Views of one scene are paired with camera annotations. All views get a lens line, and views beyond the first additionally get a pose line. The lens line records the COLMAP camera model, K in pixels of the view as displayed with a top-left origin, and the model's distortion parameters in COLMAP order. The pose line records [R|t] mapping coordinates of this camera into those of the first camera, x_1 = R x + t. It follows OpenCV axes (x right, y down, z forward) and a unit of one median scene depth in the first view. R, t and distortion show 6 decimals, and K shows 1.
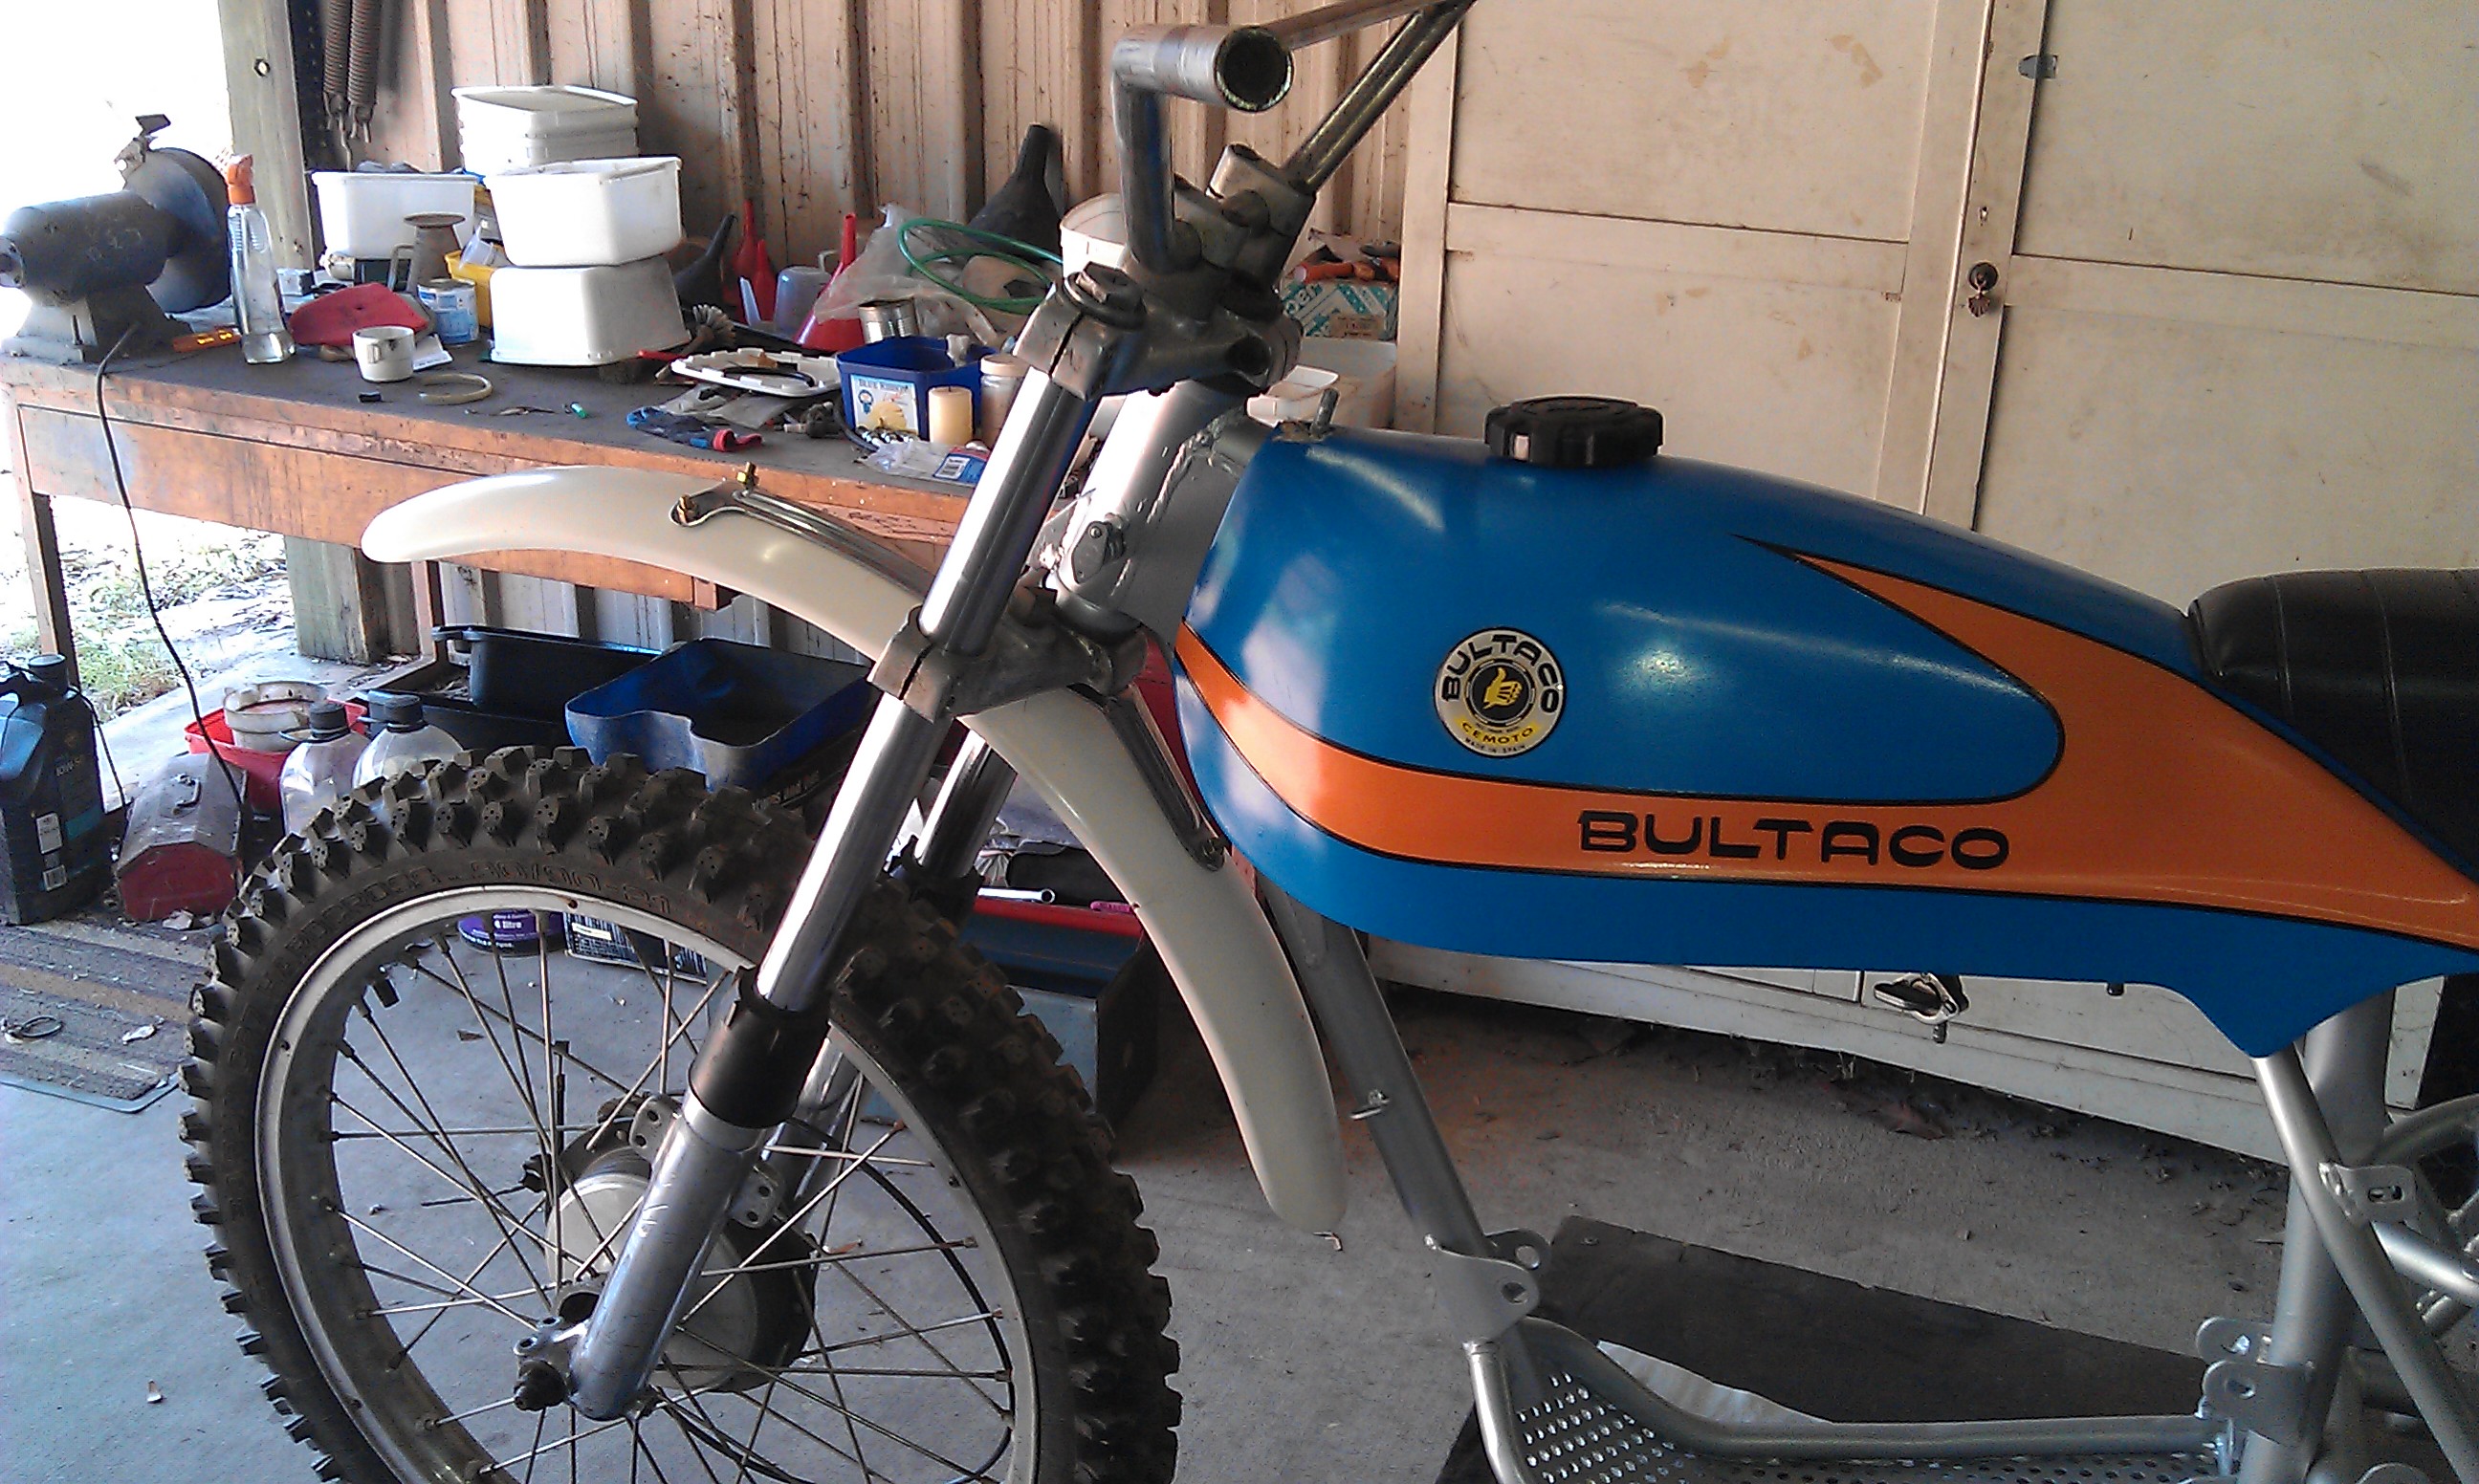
lens RADIAL K [[2534.9, 0, 1246.1], [0, 2534.9, 799.0], [0, 0, 1]] dist [0.120145, -0.355837]
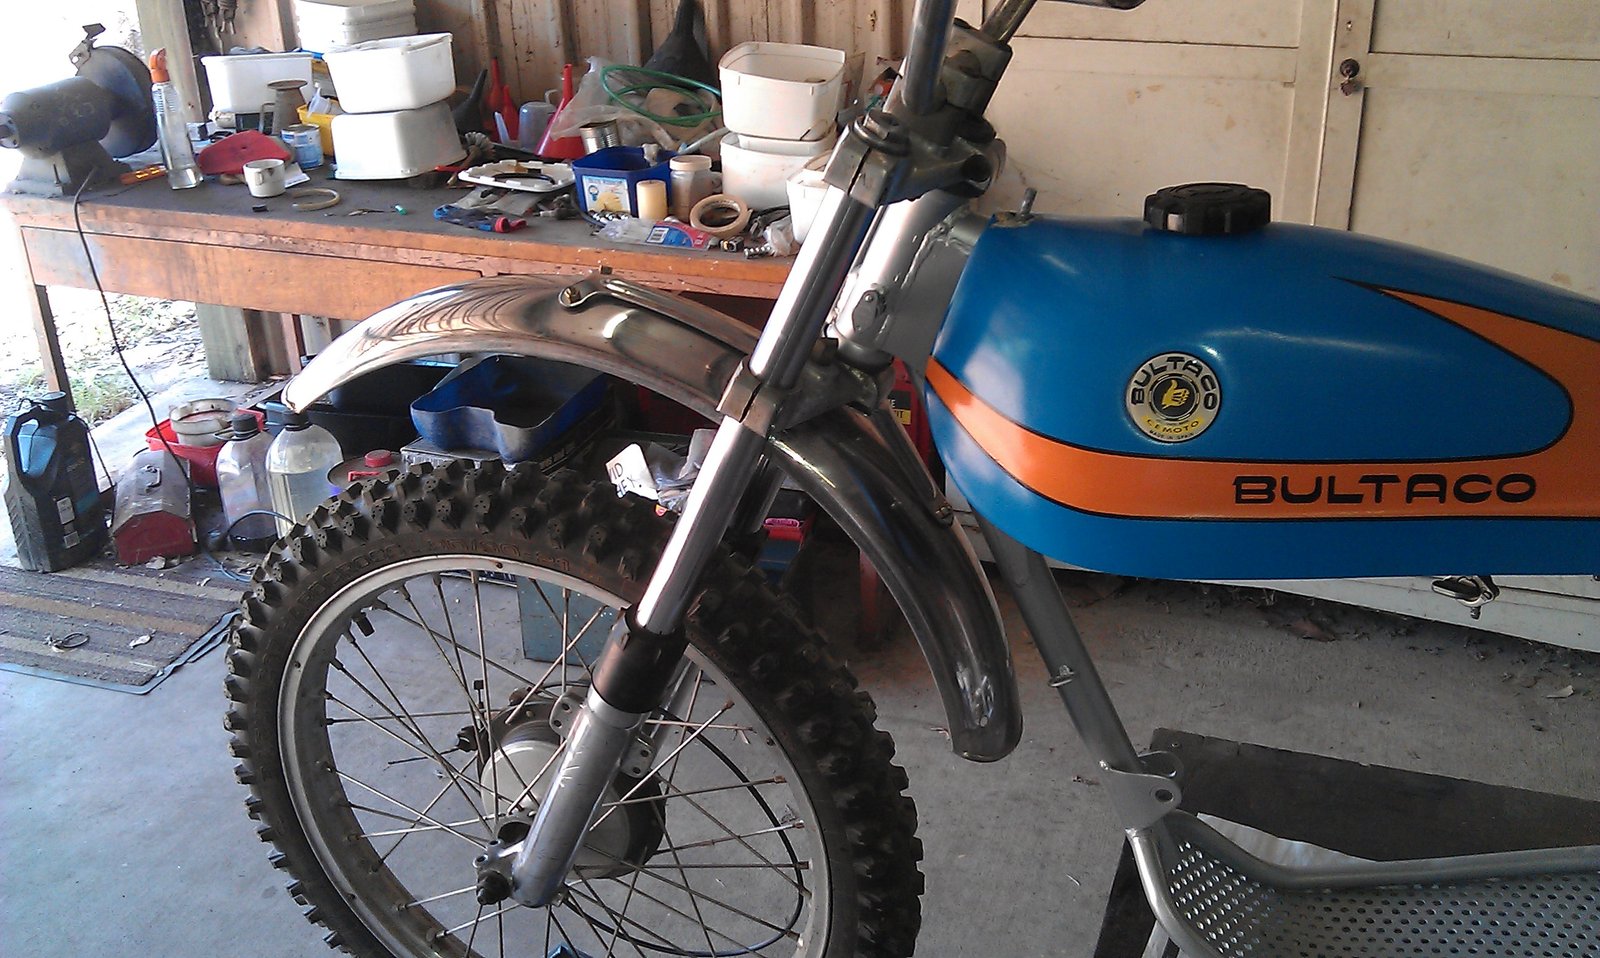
lens RADIAL K [[1636.3, 0, 804.3], [0, 1636.3, 515.8], [0, 0, 1]] dist [0.120145, -0.355837]
pose [[0.998285, -0.058257, 0.005790, -0.045716], [0.057844, 0.996759, 0.055913, -0.015237], [-0.009029, -0.055482, 0.998419, 0.026799]]
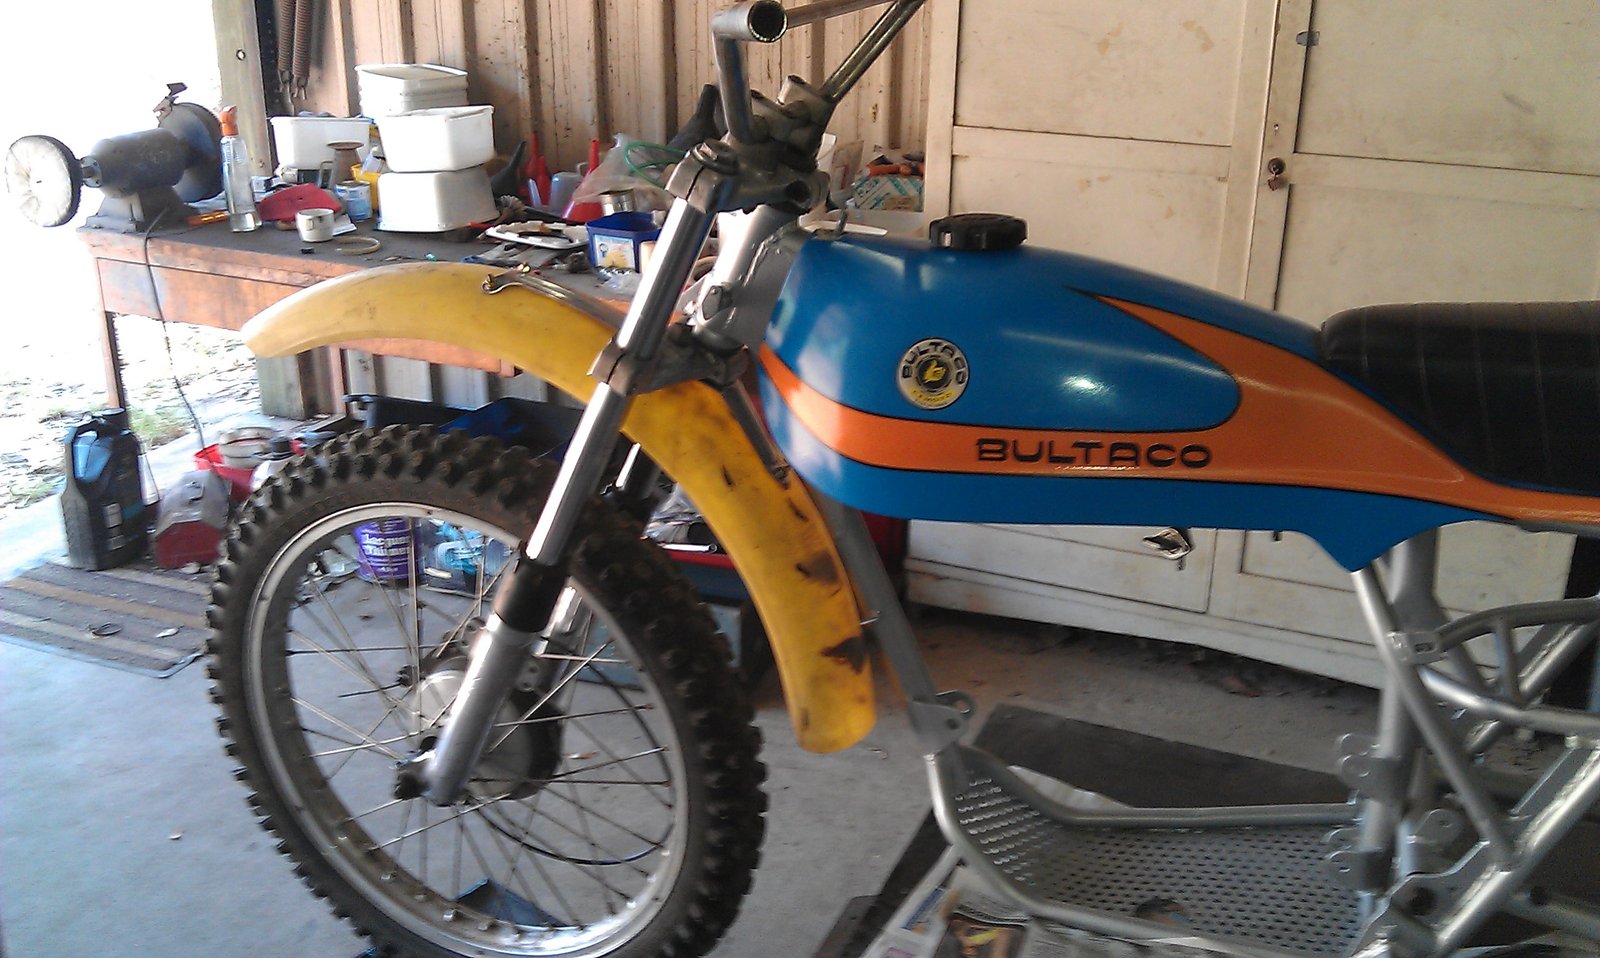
lens RADIAL K [[1641.2, 0, 798.0], [0, 1641.2, 505.6], [0, 0, 1]] dist [0.134921, -0.410792]
pose [[0.999306, -0.000477, -0.037239, 0.018345], [-0.000056, 0.999897, -0.014322, 0.026732], [0.037242, 0.014314, 0.999204, -0.067898]]
